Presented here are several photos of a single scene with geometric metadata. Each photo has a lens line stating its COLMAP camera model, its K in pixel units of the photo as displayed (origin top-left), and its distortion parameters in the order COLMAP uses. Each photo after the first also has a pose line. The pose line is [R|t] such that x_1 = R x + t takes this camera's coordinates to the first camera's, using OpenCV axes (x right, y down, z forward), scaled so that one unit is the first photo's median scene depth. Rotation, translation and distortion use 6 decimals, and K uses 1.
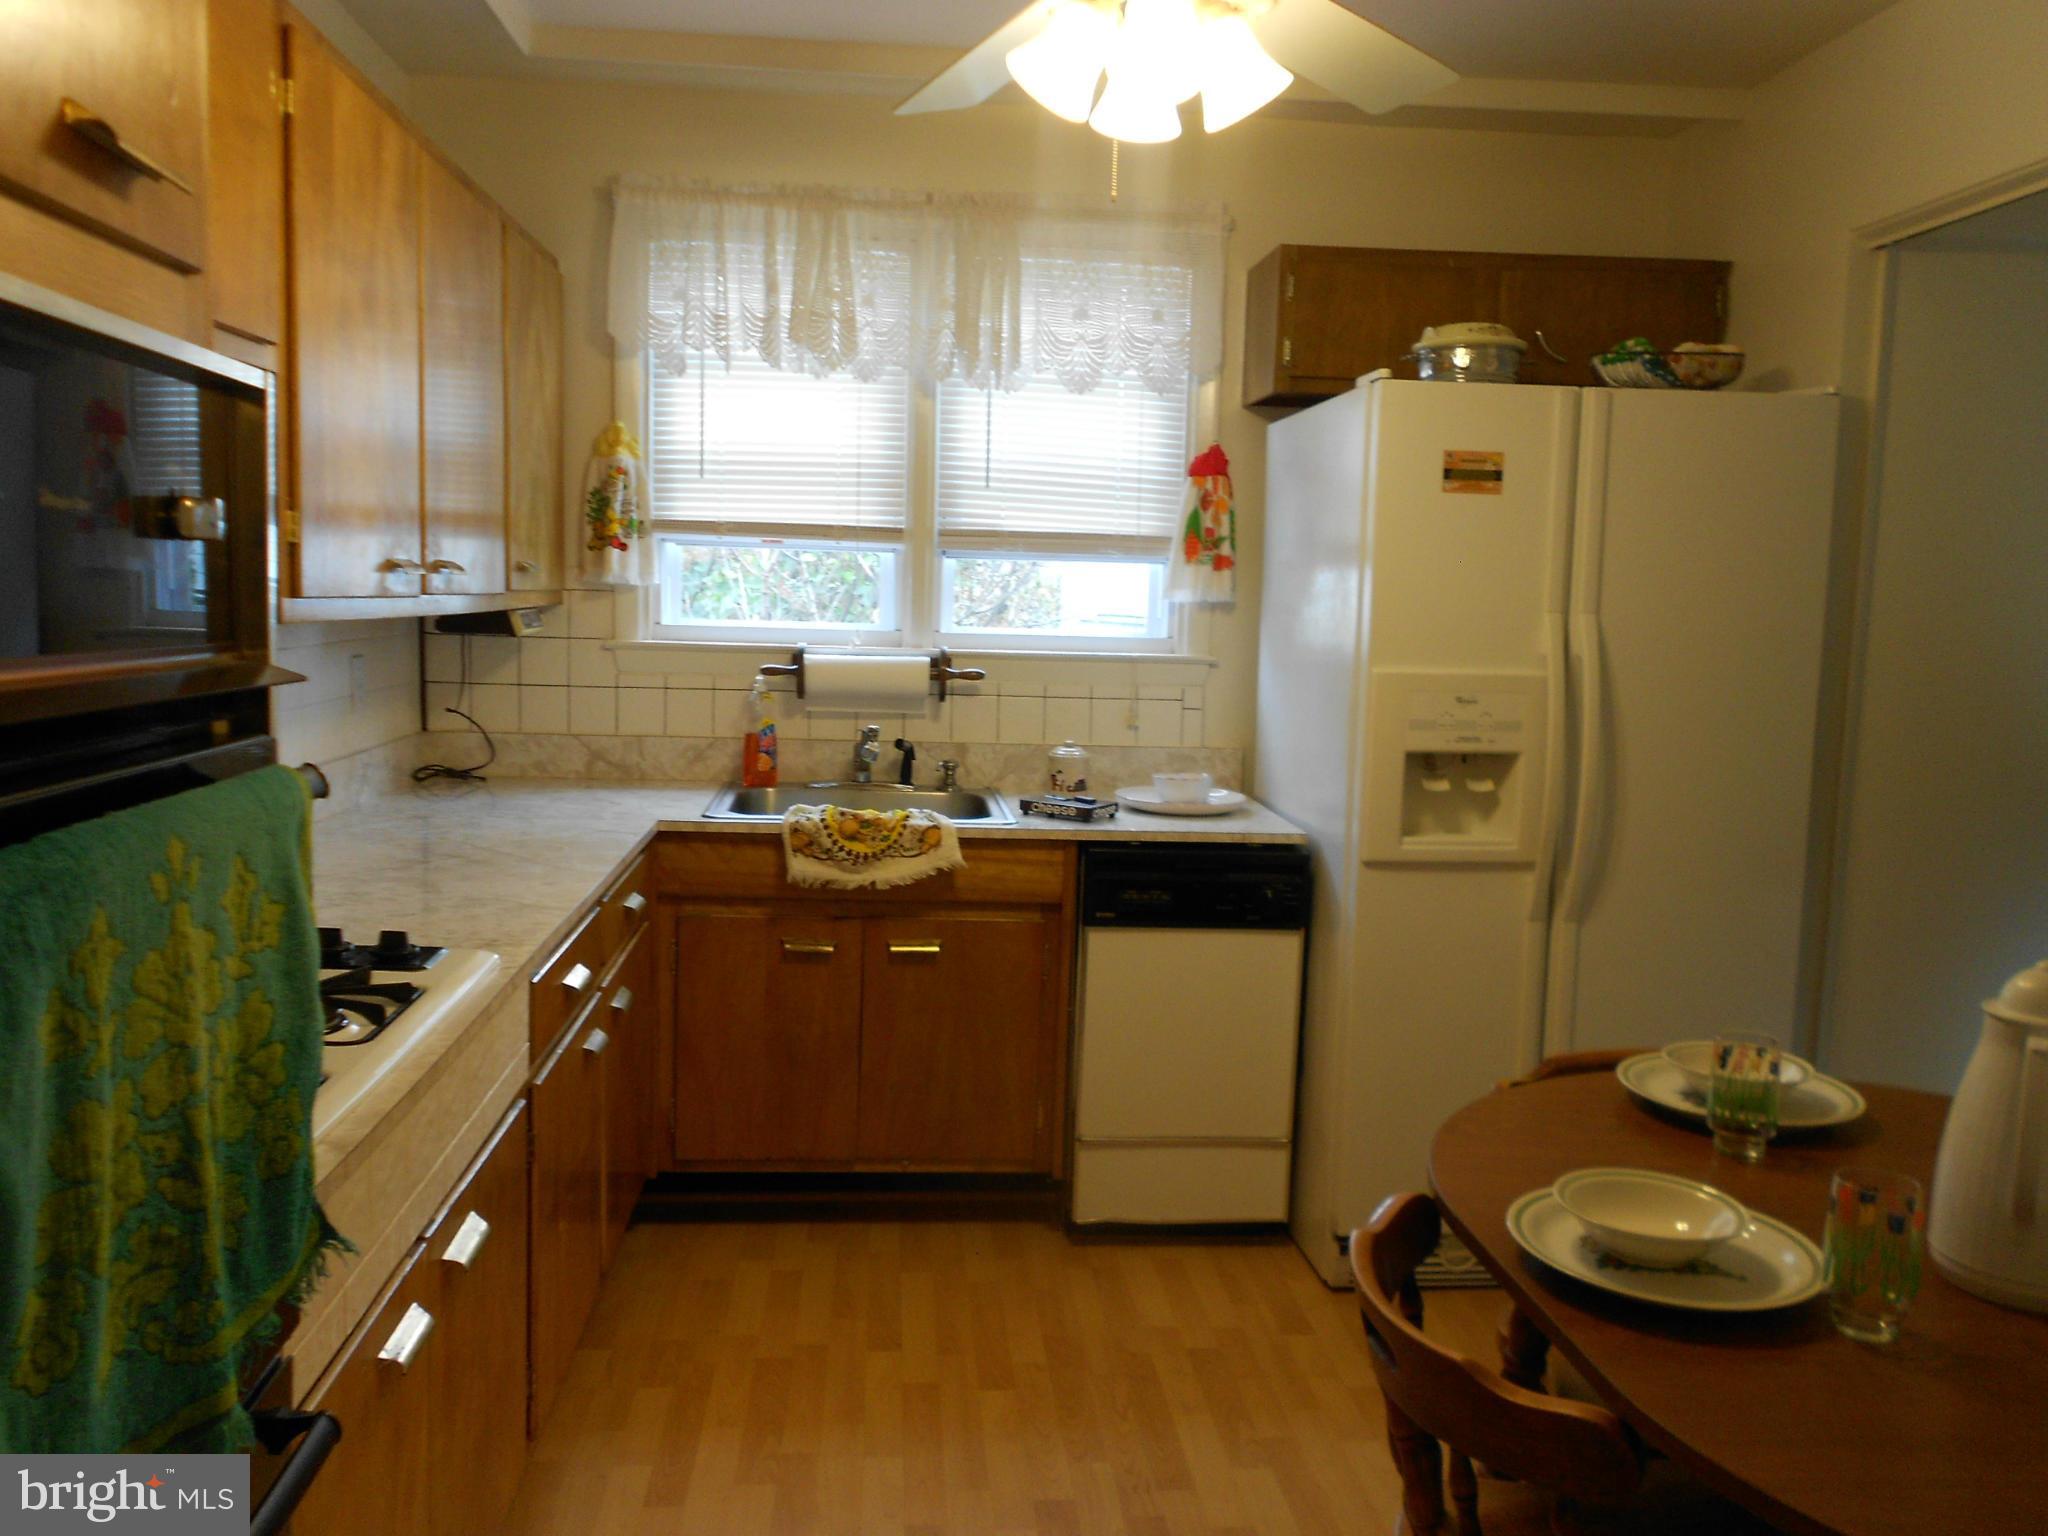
lens RADIAL K [[1563.9, 0, 1022.7], [0, 1563.9, 760.9], [0, 0, 1]] dist [-0.015257, 0.008328]
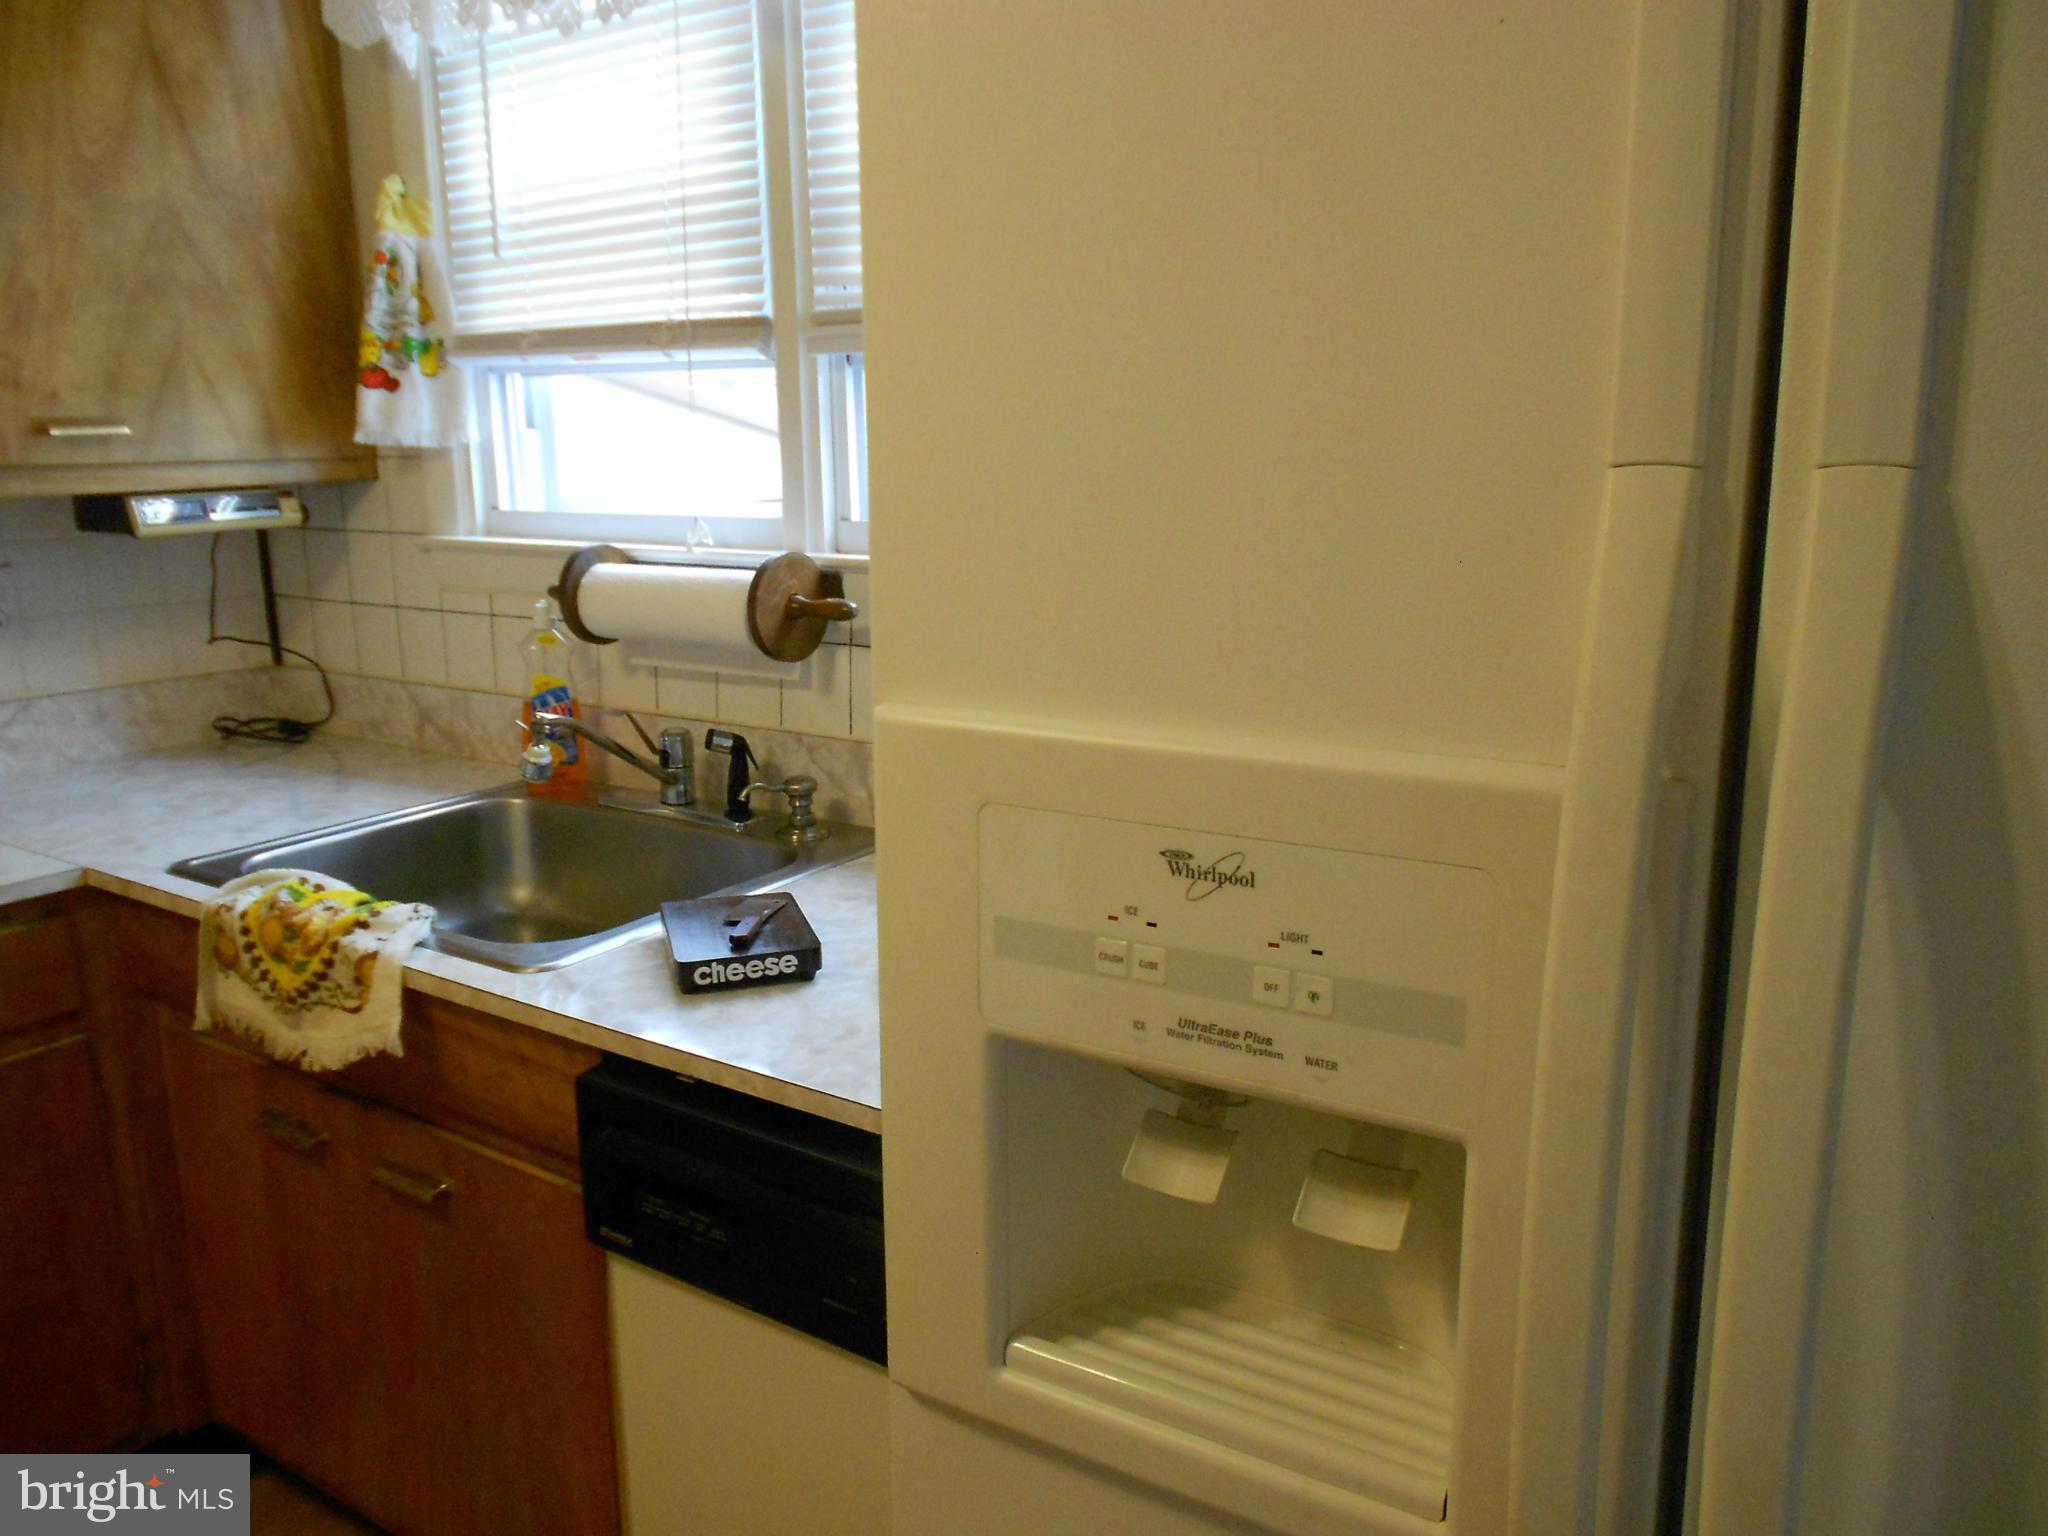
lens RADIAL K [[1563.9, 0, 1023.7], [0, 1563.9, 774.7], [0, 0, 1]] dist [-0.015257, 0.008328]
pose [[0.777640, 0.100240, -0.620667, 0.329268], [-0.037298, 0.992825, 0.113613, -0.063002], [0.627602, -0.065200, 0.775799, 0.661525]]
